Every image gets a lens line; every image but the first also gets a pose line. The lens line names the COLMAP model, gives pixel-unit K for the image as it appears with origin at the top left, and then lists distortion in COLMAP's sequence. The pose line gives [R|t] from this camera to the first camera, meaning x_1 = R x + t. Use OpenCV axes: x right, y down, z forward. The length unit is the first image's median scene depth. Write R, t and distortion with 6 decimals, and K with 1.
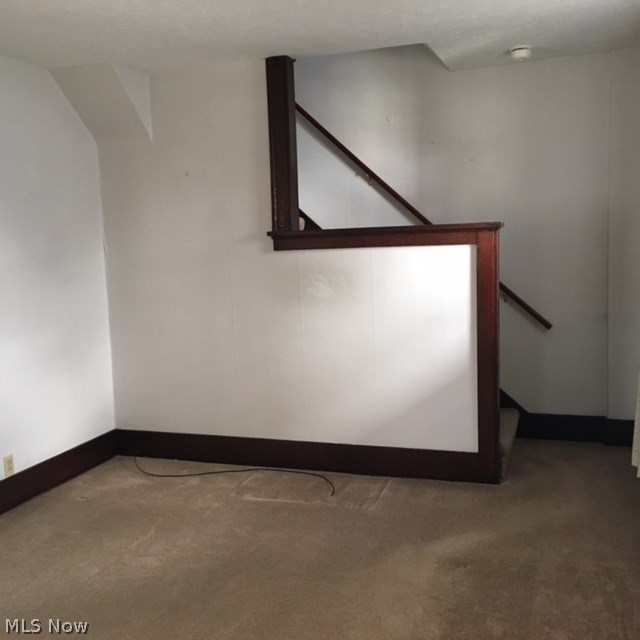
lens RADIAL K [[727.4, 0, 319.7], [0, 727.4, 320.1], [0, 0, 1]] dist [0.053237, 0.000000]
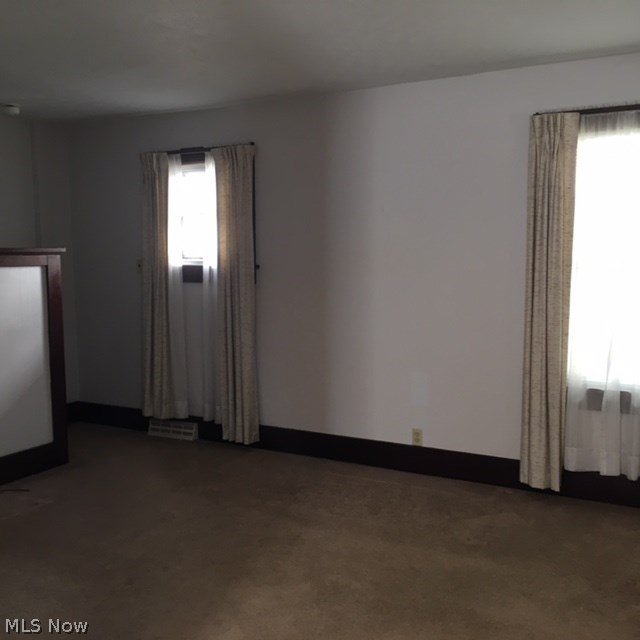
lens RADIAL K [[727.4, 0, 323.6], [0, 727.4, 319.4], [0, 0, 1]] dist [0.053237, 0.000000]
pose [[0.168770, -0.053037, 0.984227, -0.846561], [0.120420, 0.992180, 0.032817, -0.001184], [-0.978272, 0.112982, 0.173837, 0.334865]]
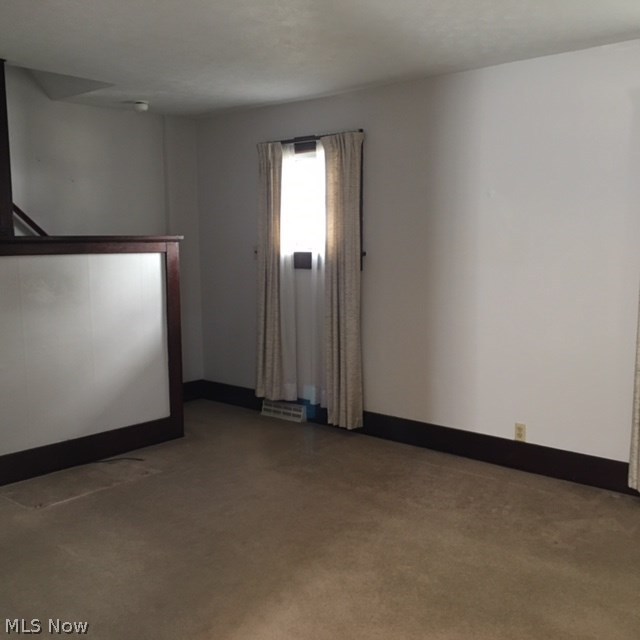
lens RADIAL K [[727.4, 0, 322.5], [0, 727.4, 319.8], [0, 0, 1]] dist [0.053237, 0.000000]
pose [[0.372529, -0.068630, 0.925479, -0.826256], [0.105432, 0.993935, 0.031268, 0.002749], [-0.922012, 0.085927, 0.377505, 0.255915]]
